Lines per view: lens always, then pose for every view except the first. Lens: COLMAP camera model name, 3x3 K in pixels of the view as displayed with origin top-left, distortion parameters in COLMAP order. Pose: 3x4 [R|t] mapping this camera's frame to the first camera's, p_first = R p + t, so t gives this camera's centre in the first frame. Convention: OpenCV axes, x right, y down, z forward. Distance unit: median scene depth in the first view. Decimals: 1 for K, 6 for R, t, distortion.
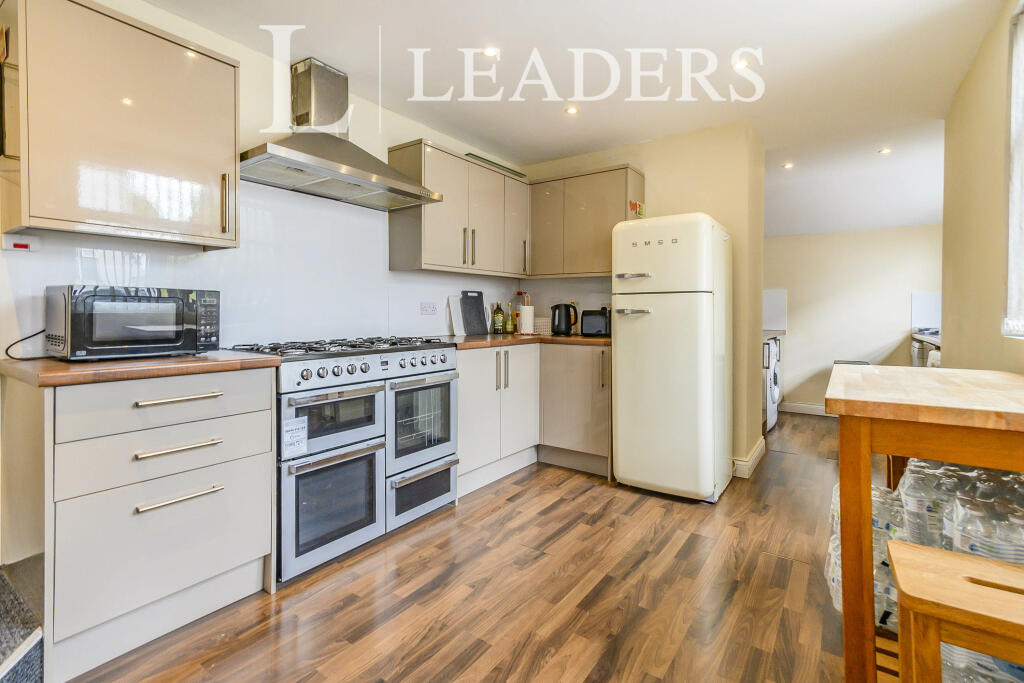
lens RADIAL K [[467.9, 0, 528.0], [0, 467.9, 318.1], [0, 0, 1]] dist [0.003036, 0.000238]
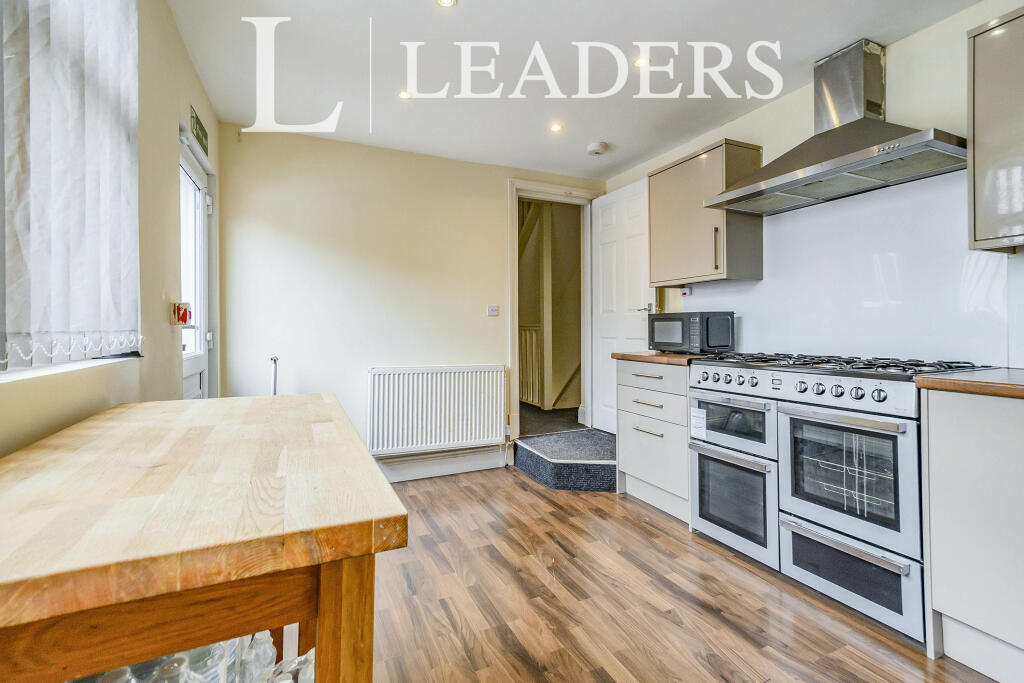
lens RADIAL K [[467.9, 0, 512.8], [0, 467.9, 330.7], [0, 0, 1]] dist [0.003036, 0.000238]
pose [[-0.517842, 0.004990, -0.855462, 0.790544], [-0.000373, 0.999982, 0.006059, -0.008012], [0.855476, 0.003456, -0.517830, 1.115307]]
